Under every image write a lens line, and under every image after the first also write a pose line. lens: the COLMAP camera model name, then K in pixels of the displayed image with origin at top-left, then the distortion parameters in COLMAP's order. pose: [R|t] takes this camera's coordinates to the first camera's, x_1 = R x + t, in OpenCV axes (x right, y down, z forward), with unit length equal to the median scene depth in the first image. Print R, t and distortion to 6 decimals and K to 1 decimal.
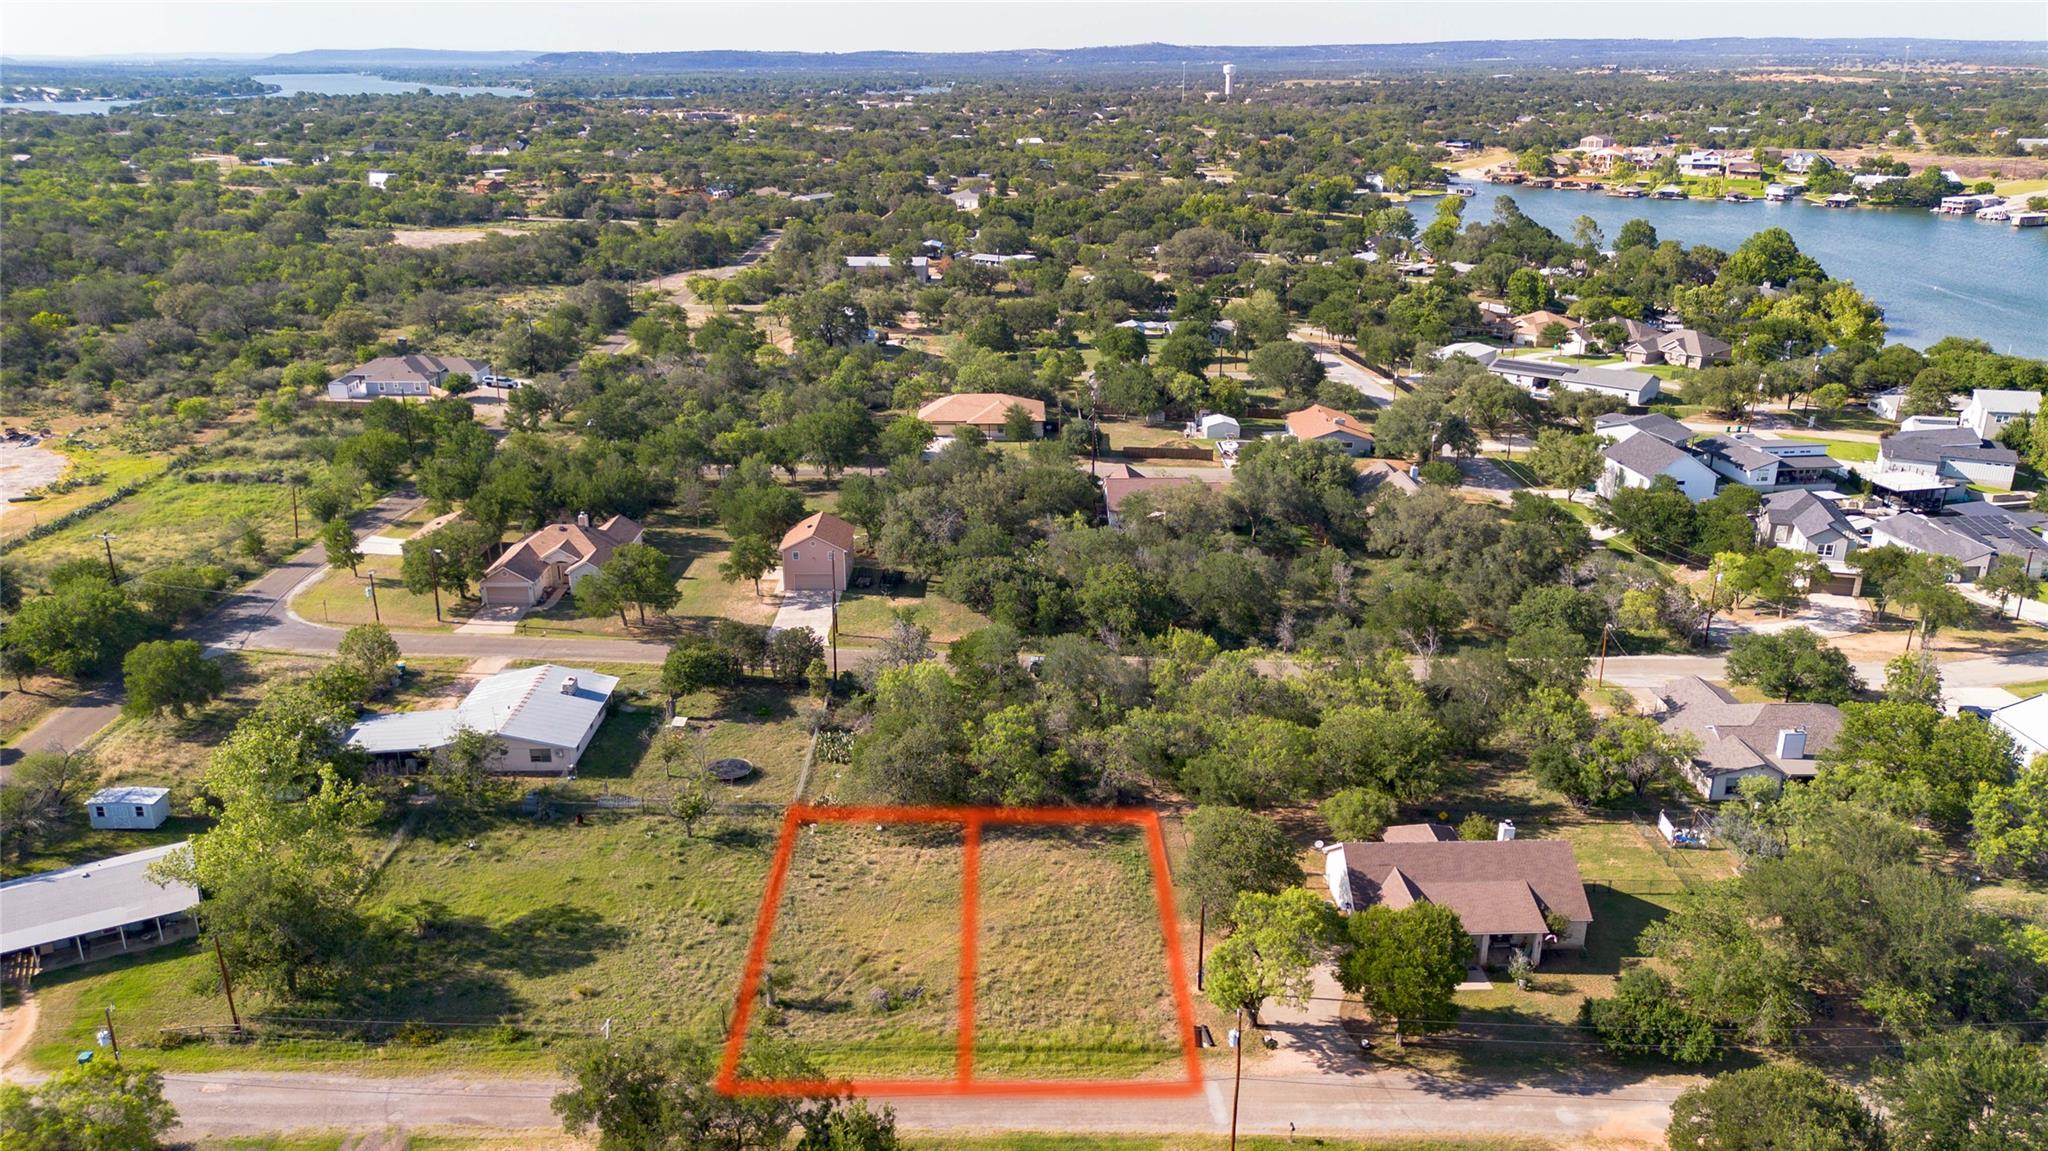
lens RADIAL K [[1455.7, 0, 1023.8], [0, 1455.7, 586.8], [0, 0, 1]] dist [0.065608, -0.065872]
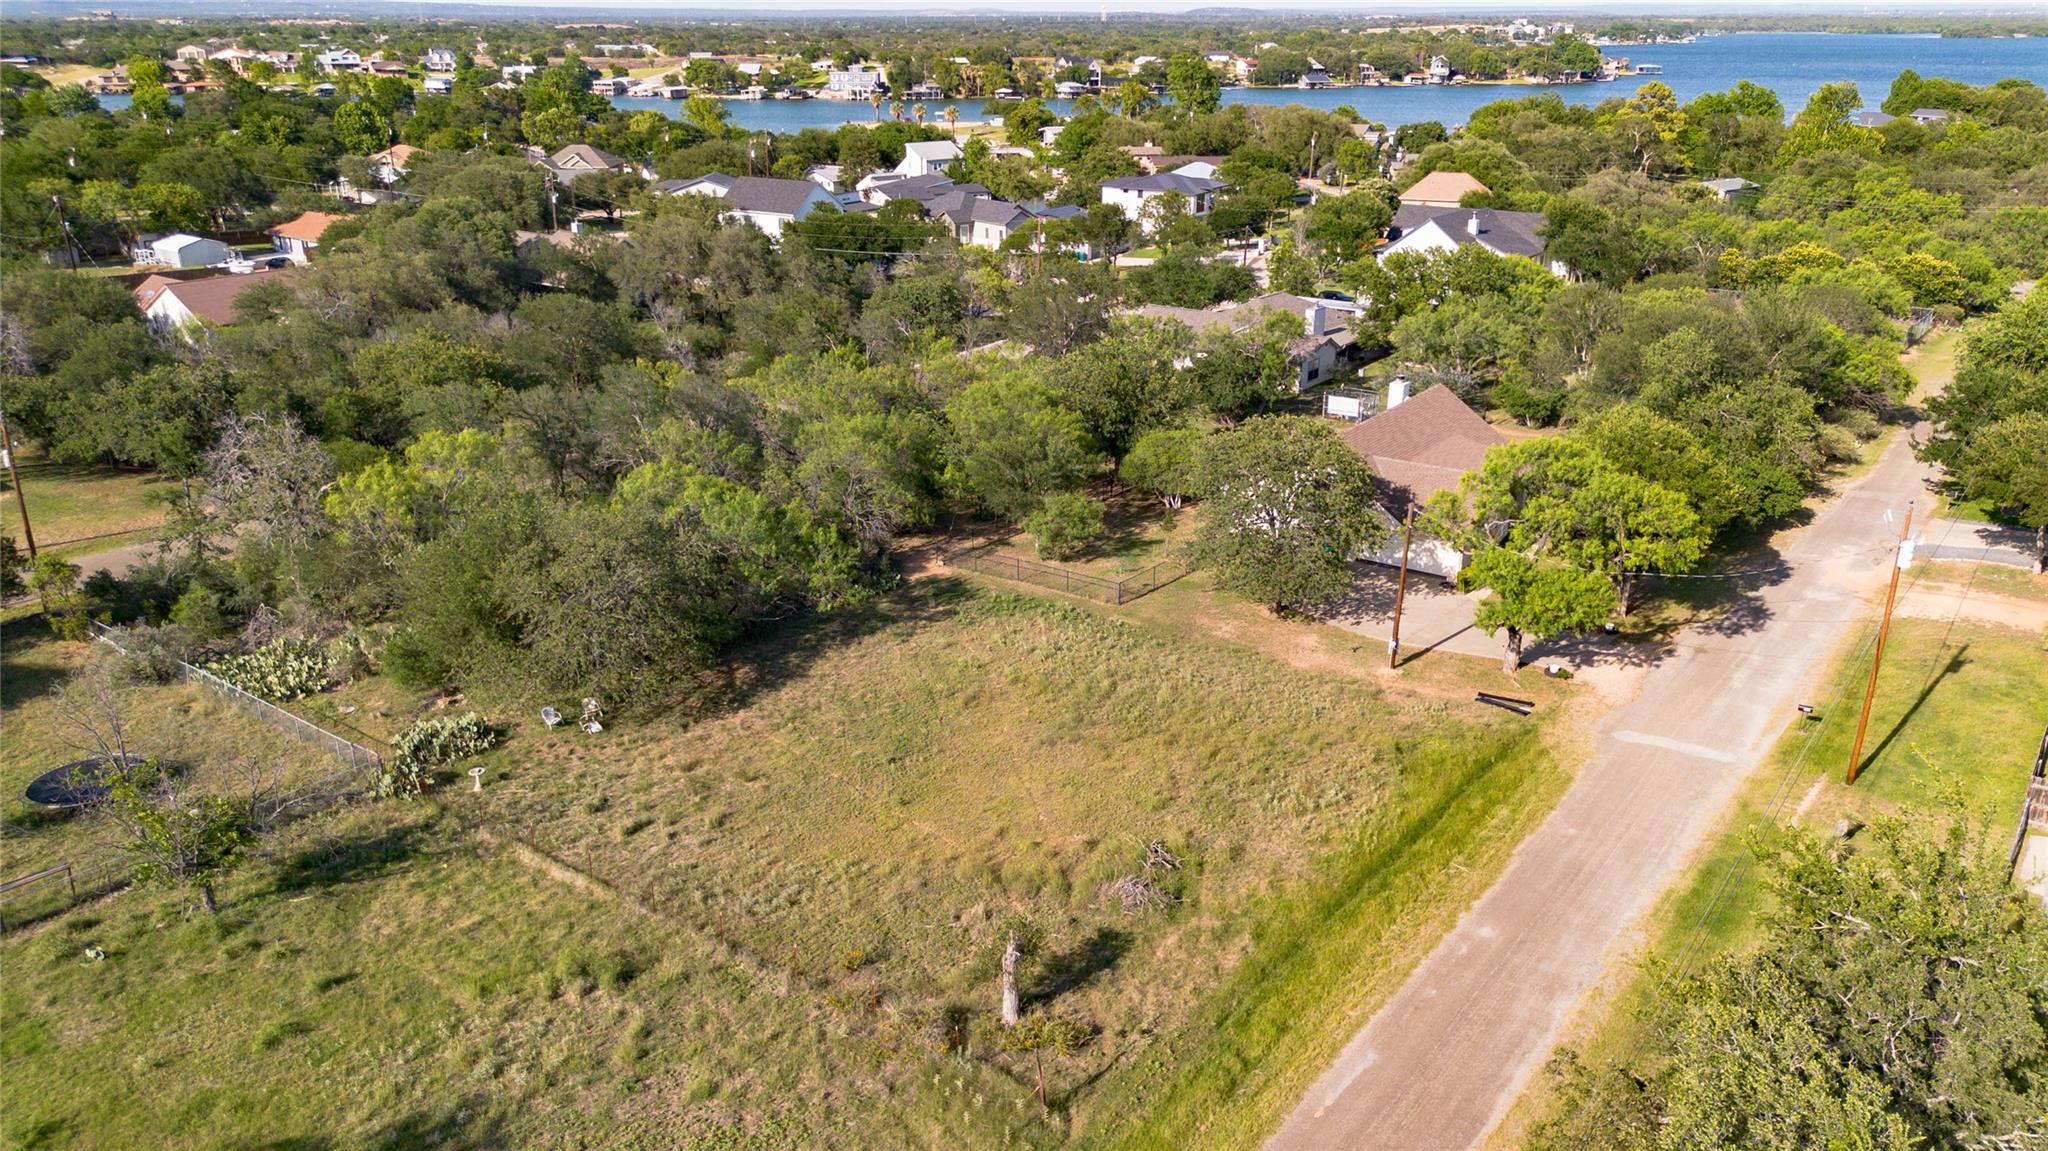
lens RADIAL K [[1460.2, 0, 1022.4], [0, 1460.2, 583.9], [0, 0, 1]] dist [0.053668, -0.054184]
pose [[0.619390, -0.281976, 0.732697, -0.298985], [0.268735, 0.953044, 0.139599, 0.078125], [-0.737657, 0.110435, 0.666083, 0.489564]]
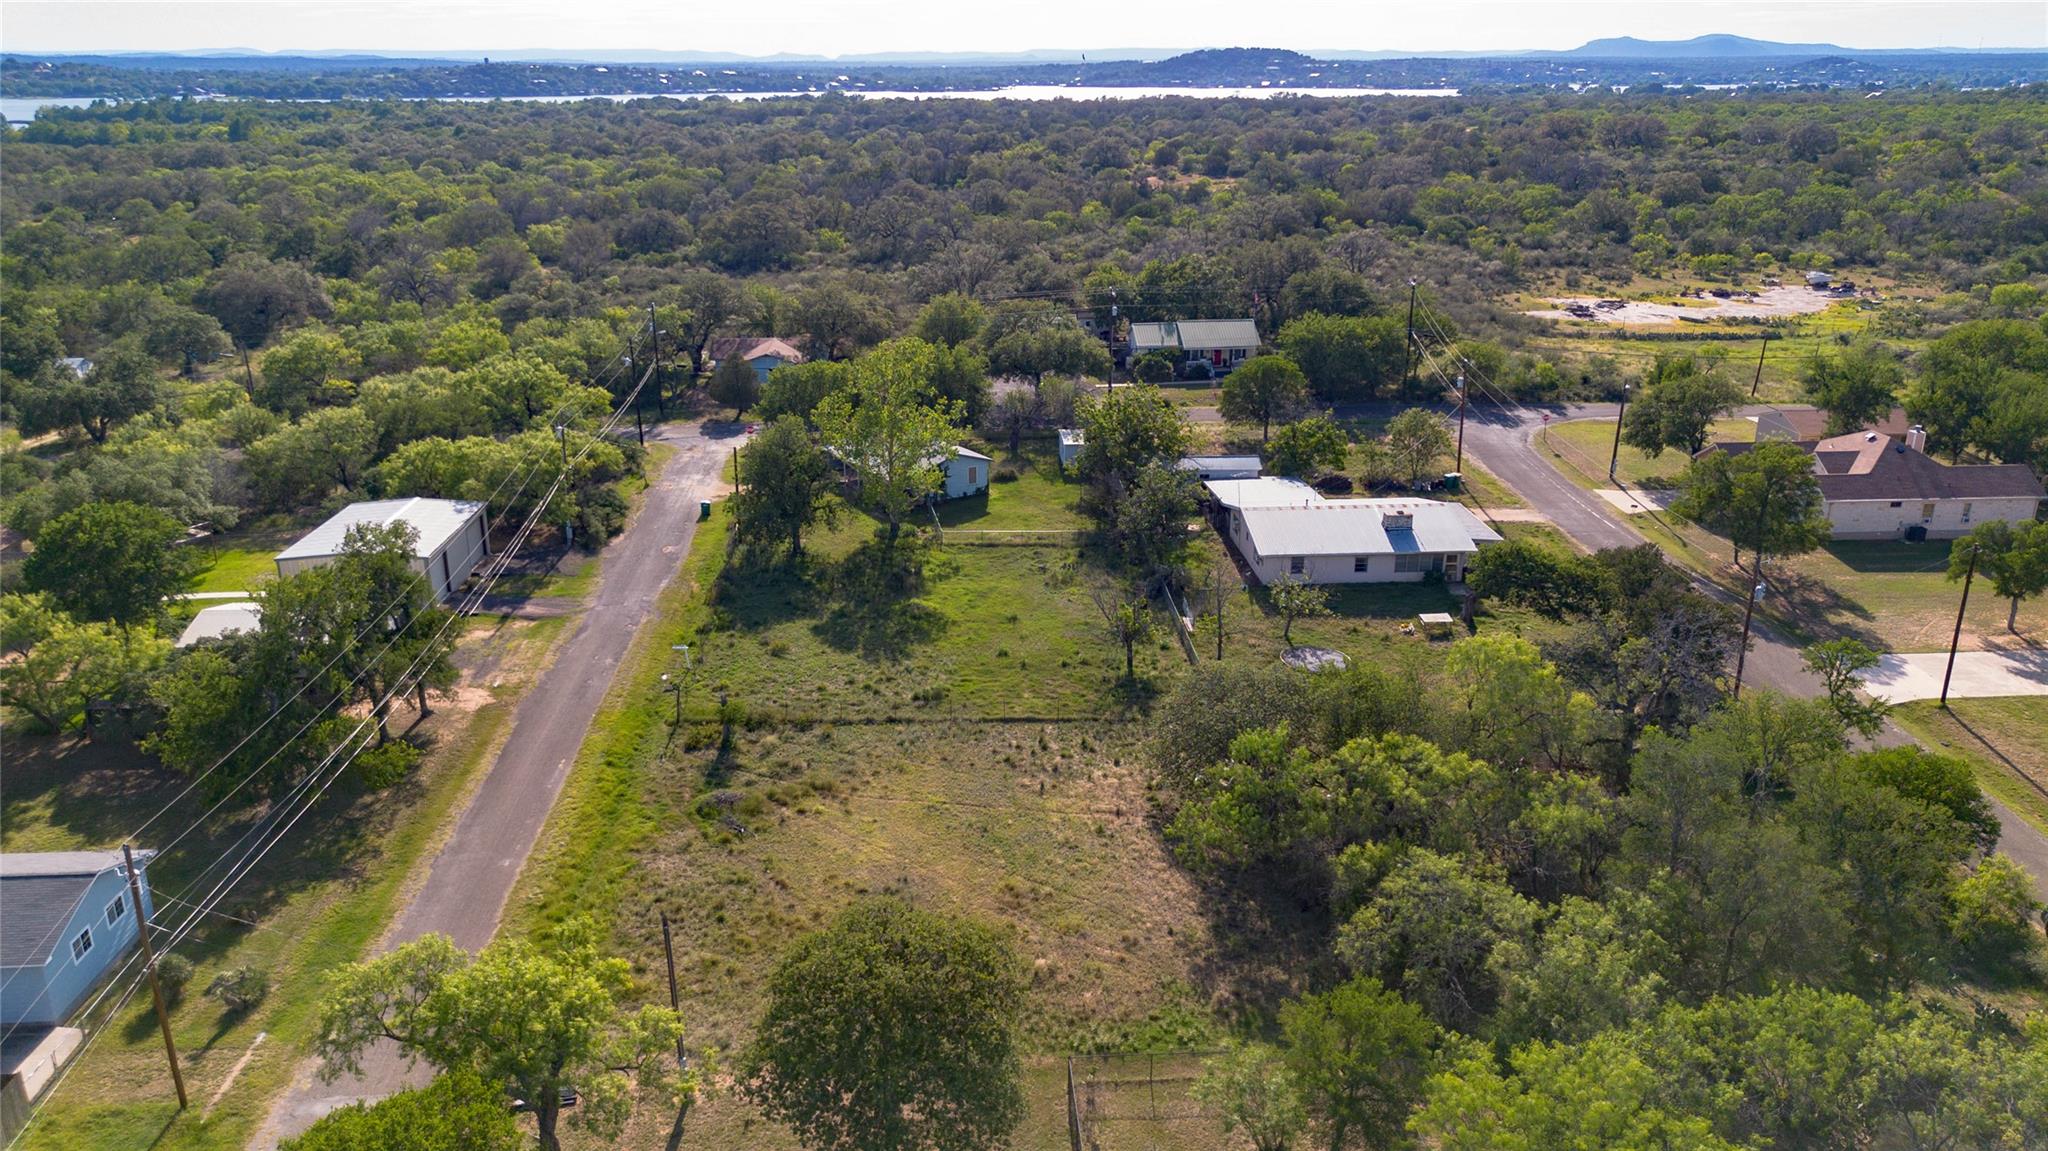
lens RADIAL K [[1460.8, 0, 1022.1], [0, 1460.8, 570.7], [0, 0, 1]] dist [0.072200, -0.075029]
pose [[0.058033, 0.325426, -0.943785, 0.395456], [-0.340114, 0.895267, 0.287783, -0.060253], [0.938592, 0.304294, 0.162637, 0.681743]]
